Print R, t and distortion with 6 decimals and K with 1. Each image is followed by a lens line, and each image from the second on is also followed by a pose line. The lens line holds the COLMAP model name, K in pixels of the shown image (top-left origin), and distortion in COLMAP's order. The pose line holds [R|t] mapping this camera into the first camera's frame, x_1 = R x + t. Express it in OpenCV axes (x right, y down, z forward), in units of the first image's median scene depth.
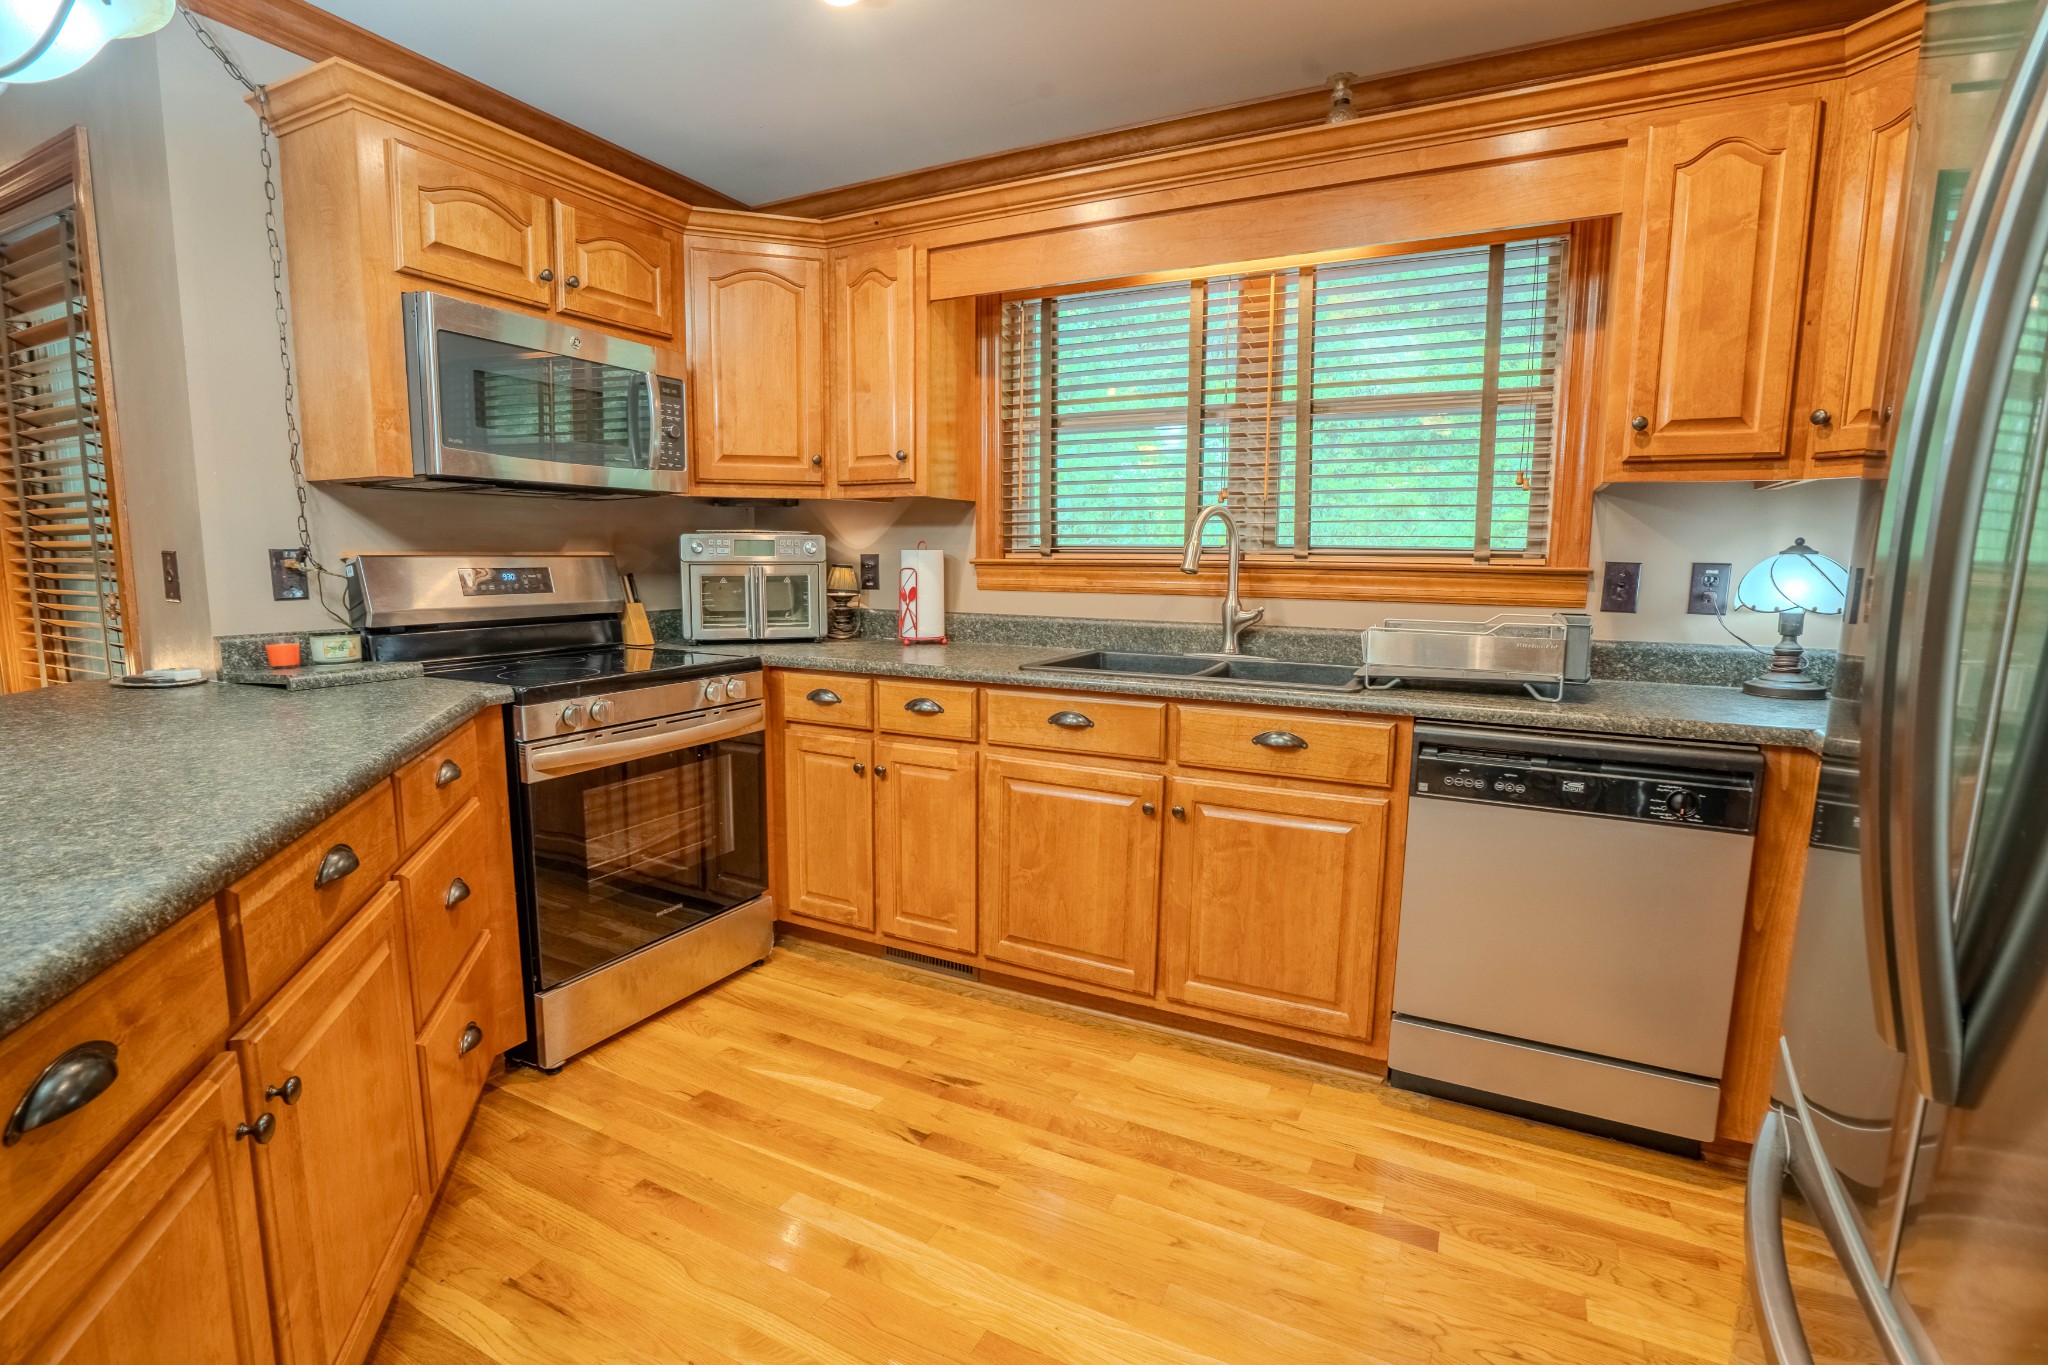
lens RADIAL K [[947.4, 0, 1061.9], [0, 947.4, 675.1], [0, 0, 1]] dist [-0.052112, 0.000325]
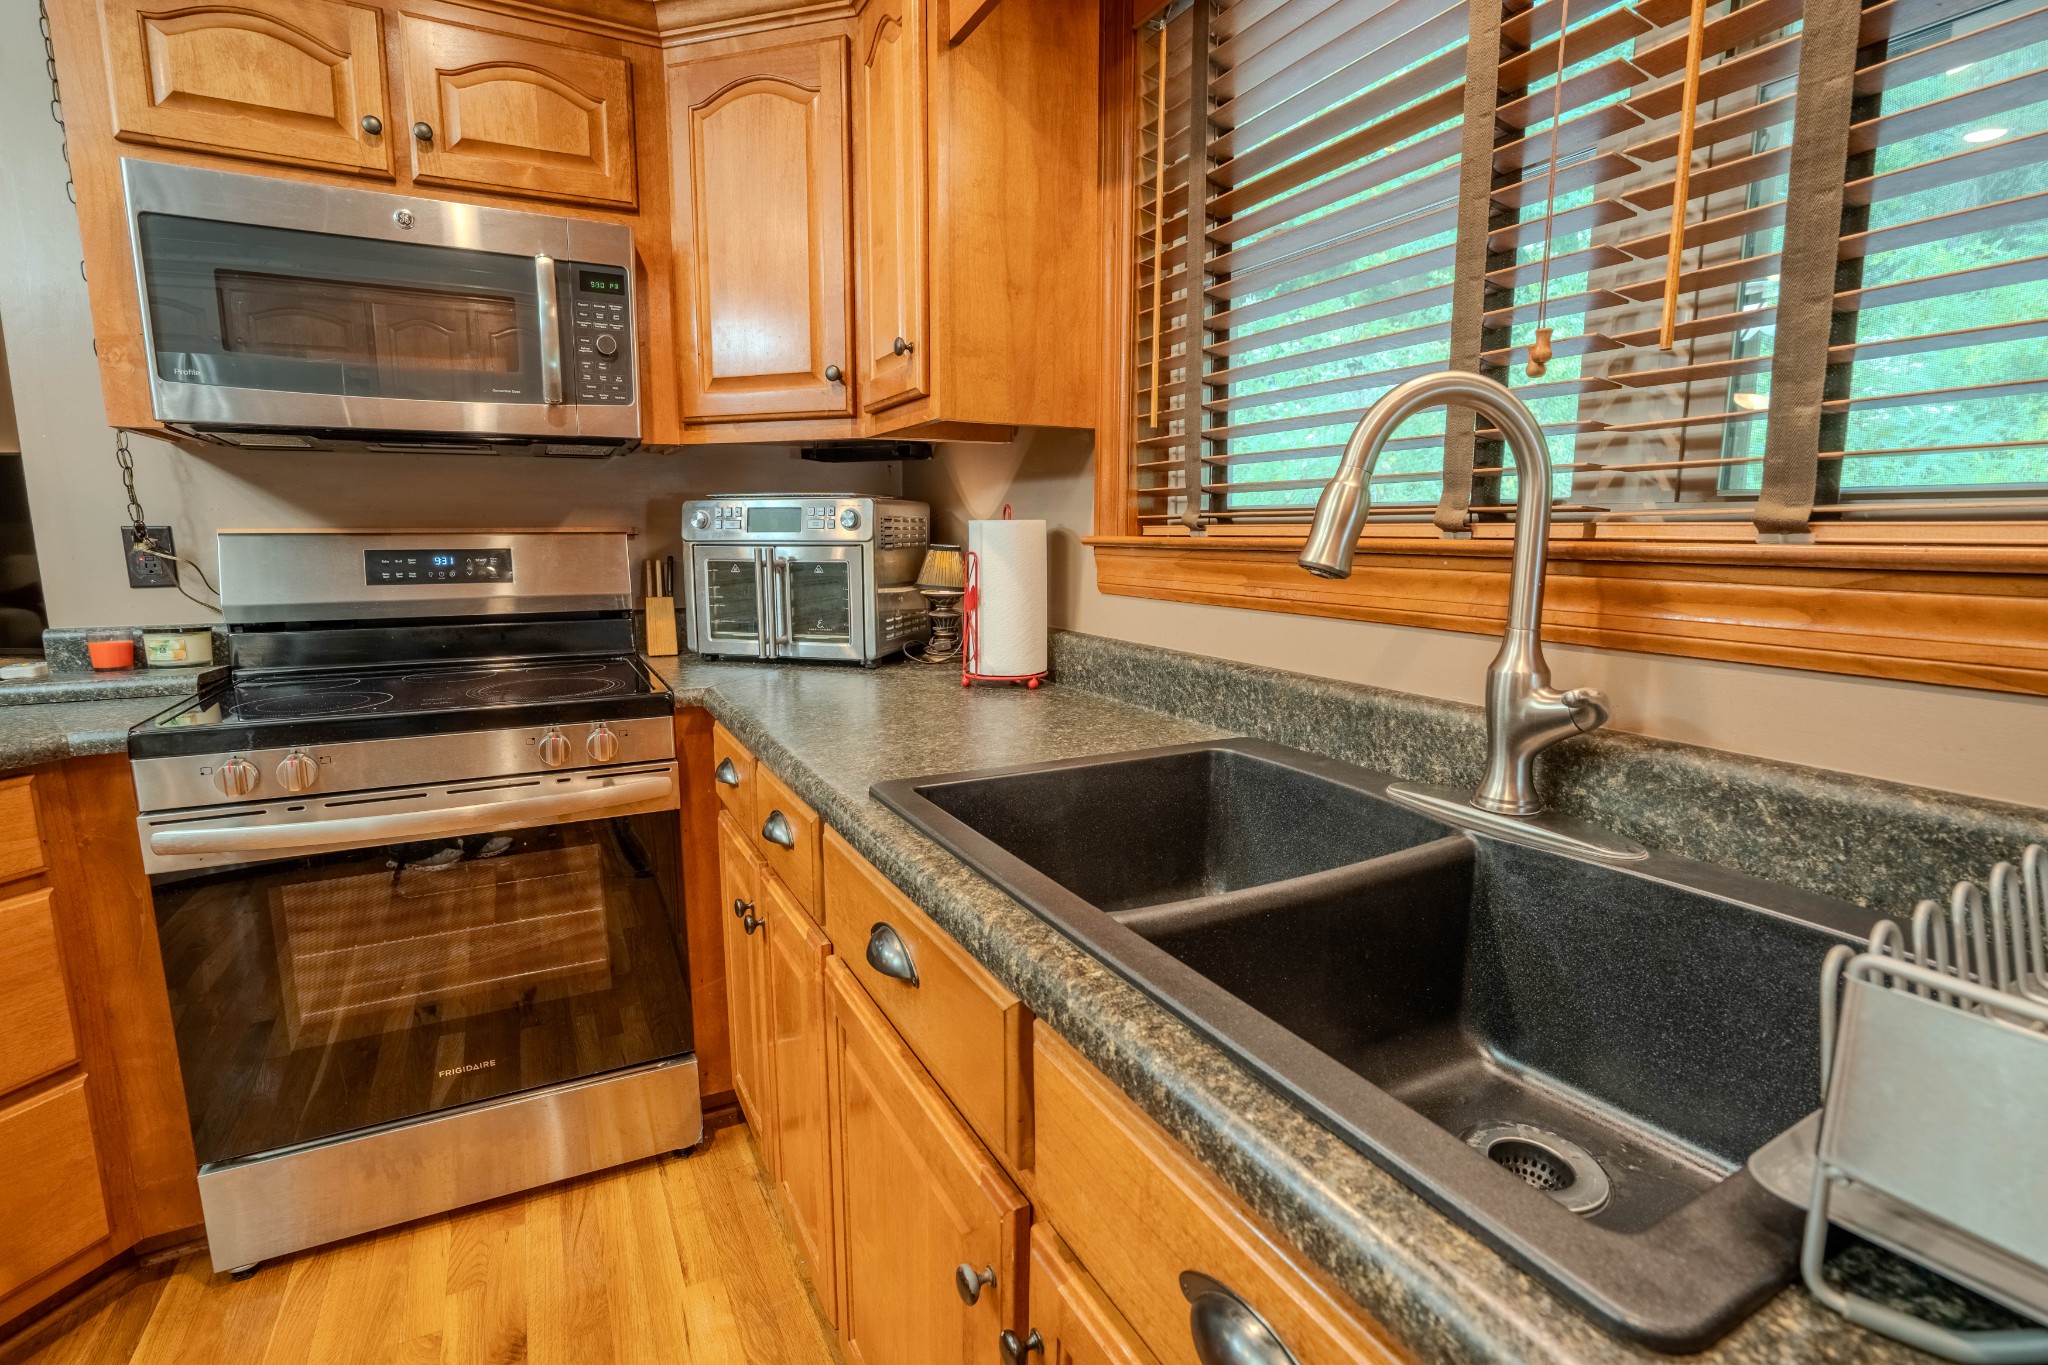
lens RADIAL K [[977.4, 0, 1003.8], [0, 977.4, 679.4], [0, 0, 1]] dist [-0.058770, 0.024193]
pose [[0.802928, 0.082842, -0.590291, 0.236237], [-0.070227, 0.996545, 0.044332, -0.072983], [0.591925, 0.005858, 0.805972, 0.611126]]
